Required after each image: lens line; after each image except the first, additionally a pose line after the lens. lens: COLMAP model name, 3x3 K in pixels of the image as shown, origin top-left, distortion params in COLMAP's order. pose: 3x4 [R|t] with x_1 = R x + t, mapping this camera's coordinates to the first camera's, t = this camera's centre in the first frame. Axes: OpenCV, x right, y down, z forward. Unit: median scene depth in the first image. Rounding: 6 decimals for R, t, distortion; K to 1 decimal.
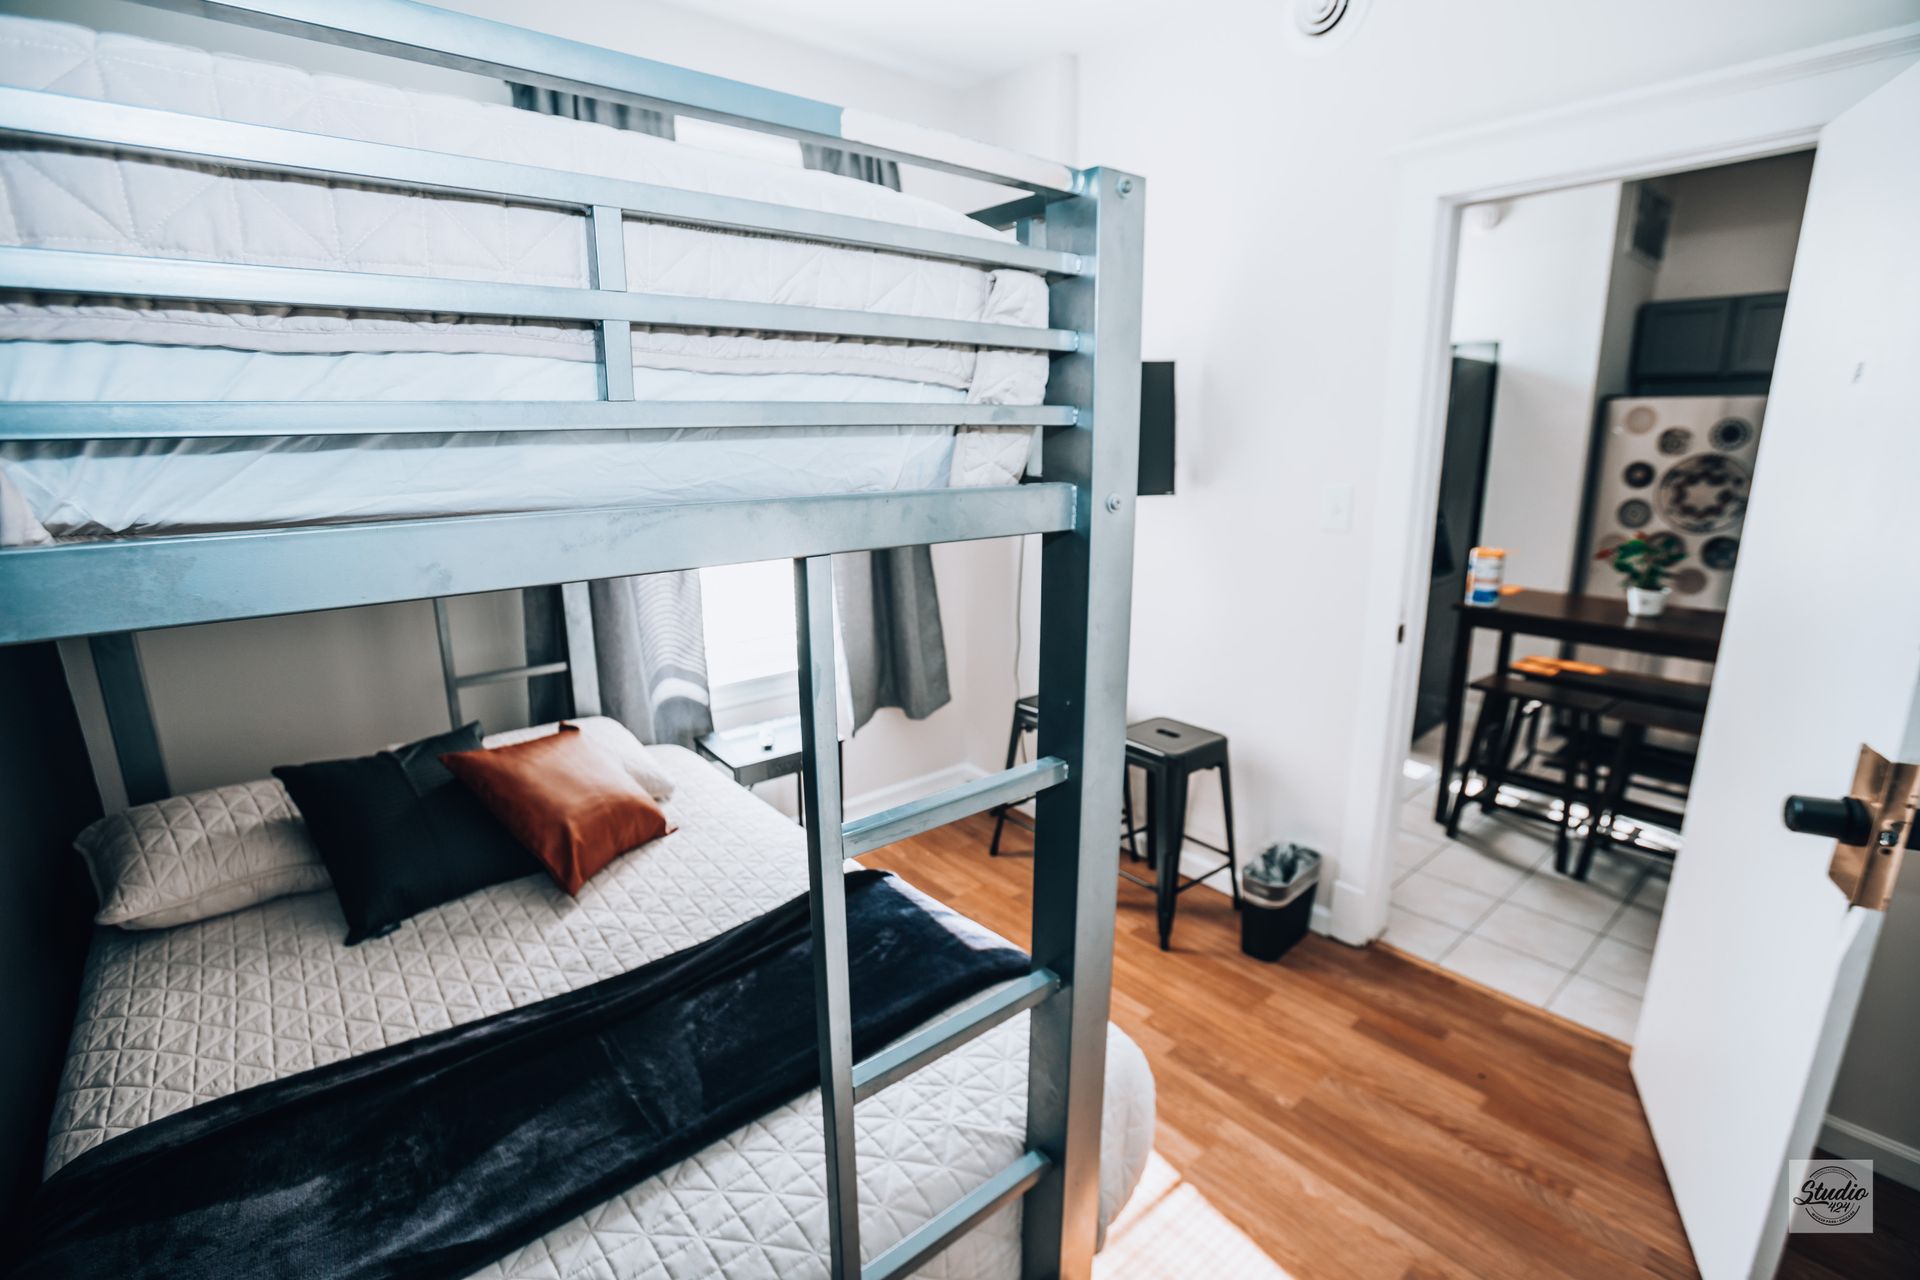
lens RADIAL K [[863.5, 0, 960.0], [0, 863.5, 640.0], [0, 0, 1]] dist [-0.084795, 0.032907]
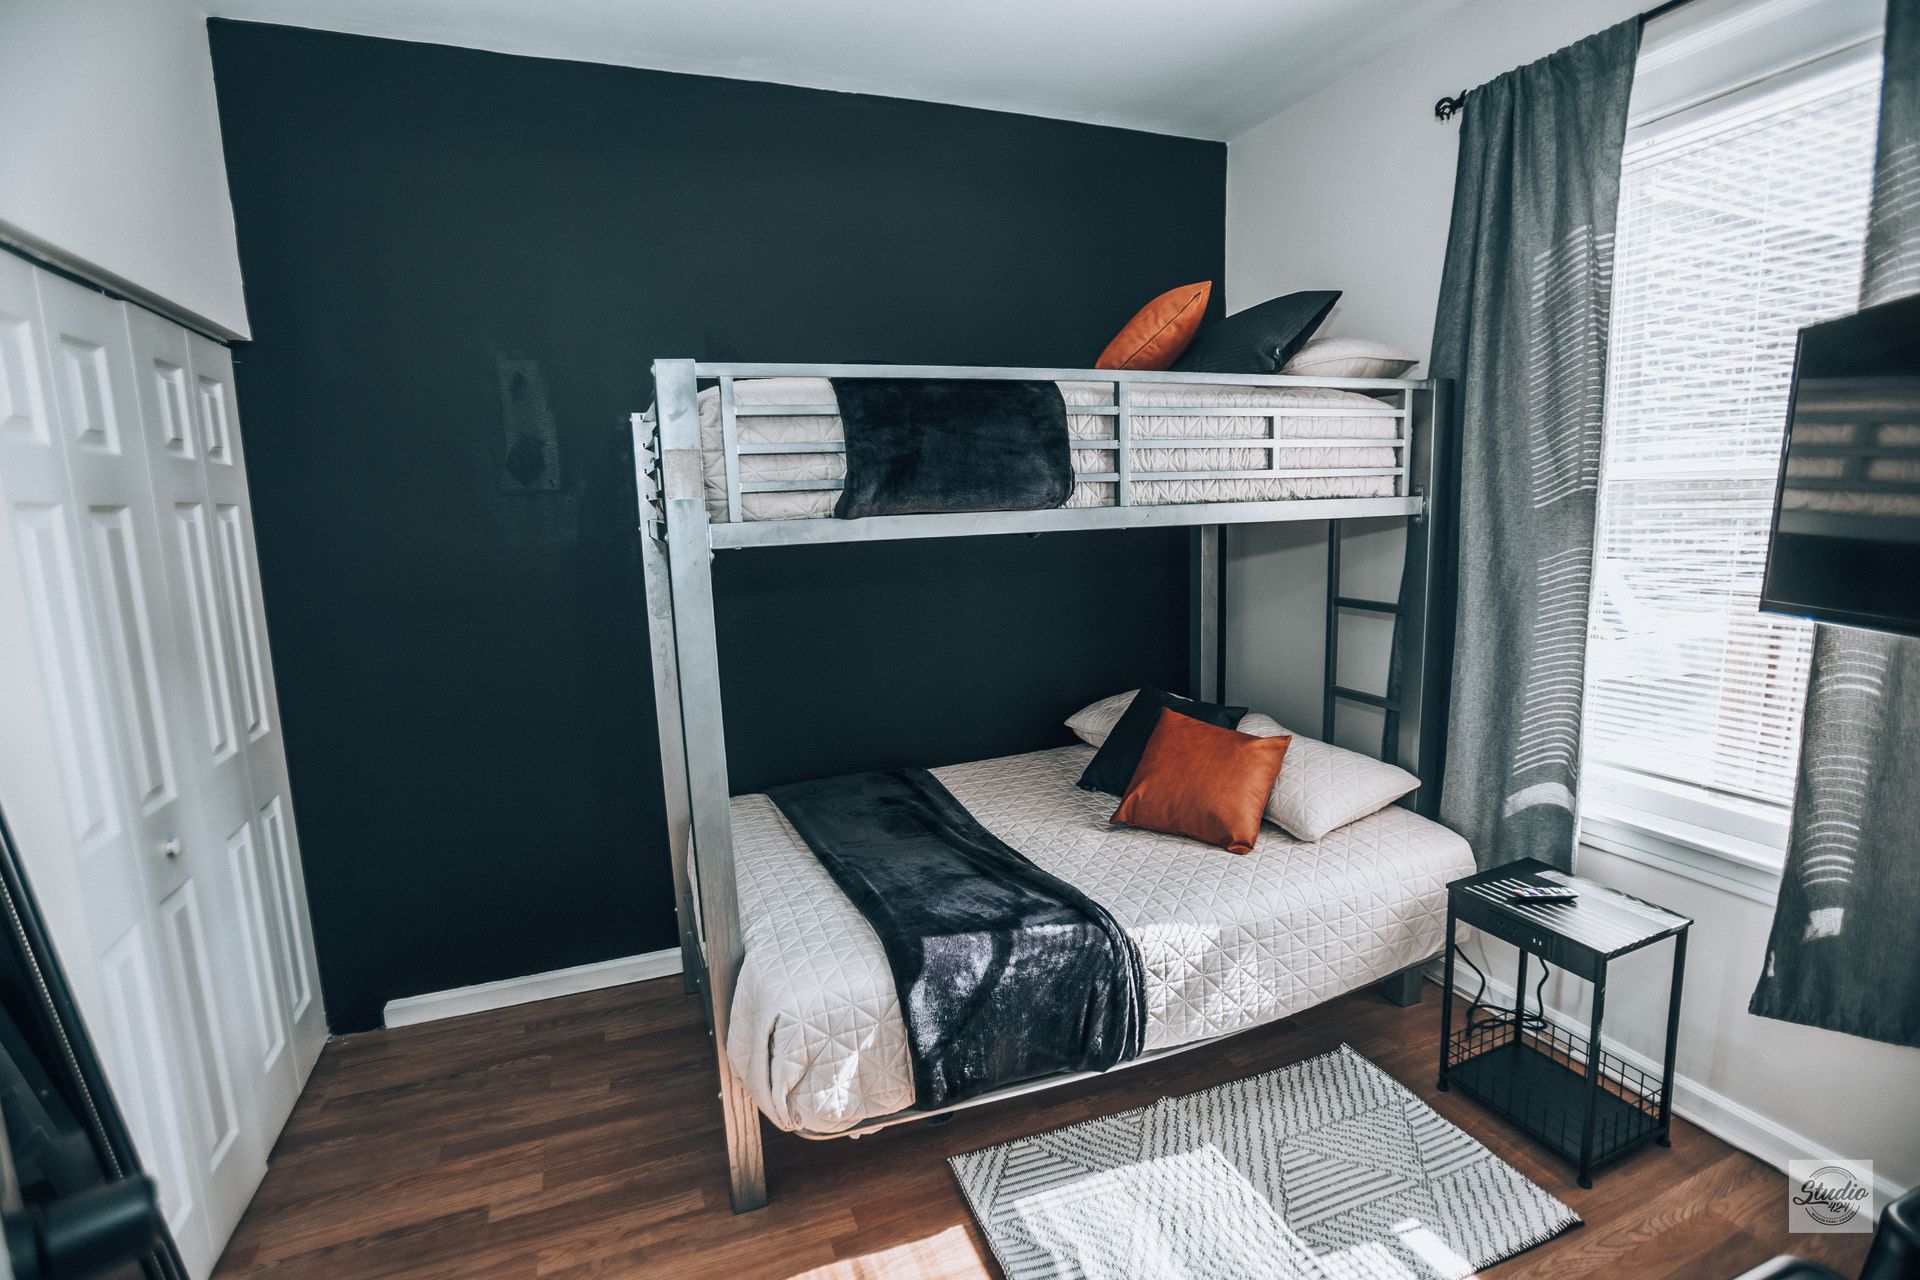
lens RADIAL K [[863.5, 0, 960.0], [0, 863.5, 640.0], [0, 0, 1]] dist [-0.084795, 0.032907]
pose [[-0.278246, 0.167862, -0.945728, 0.583994], [-0.197097, 0.953680, 0.227262, -0.164365], [0.940070, 0.249635, -0.232273, 0.695187]]
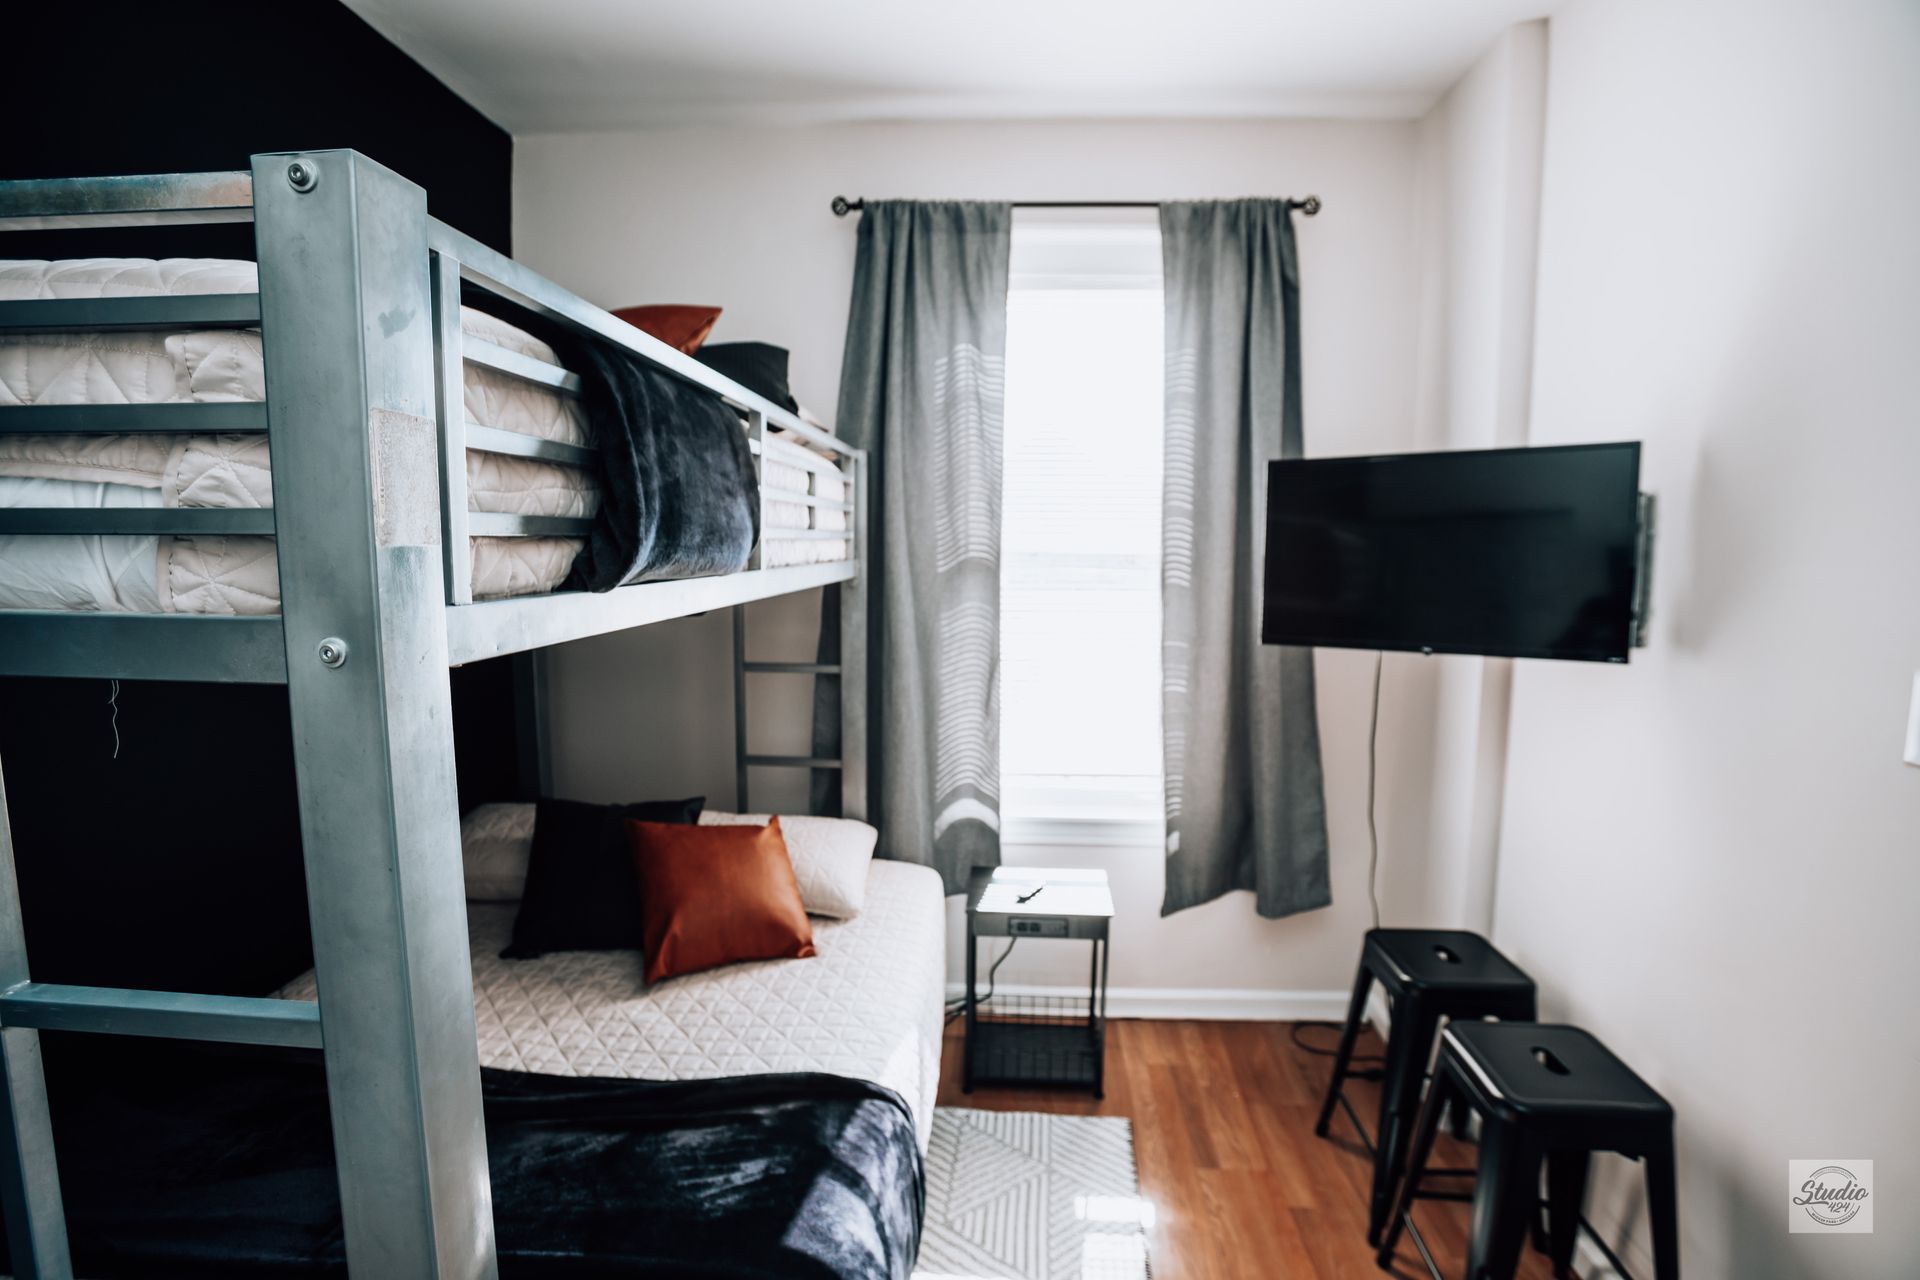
lens RADIAL K [[863.5, 0, 960.0], [0, 863.5, 640.0], [0, 0, 1]] dist [-0.084795, 0.032907]
pose [[0.733673, 0.085625, -0.674087, 0.322343], [-0.174990, 0.982378, -0.065673, -0.071932], [0.656584, 0.166141, 0.735727, 0.290385]]
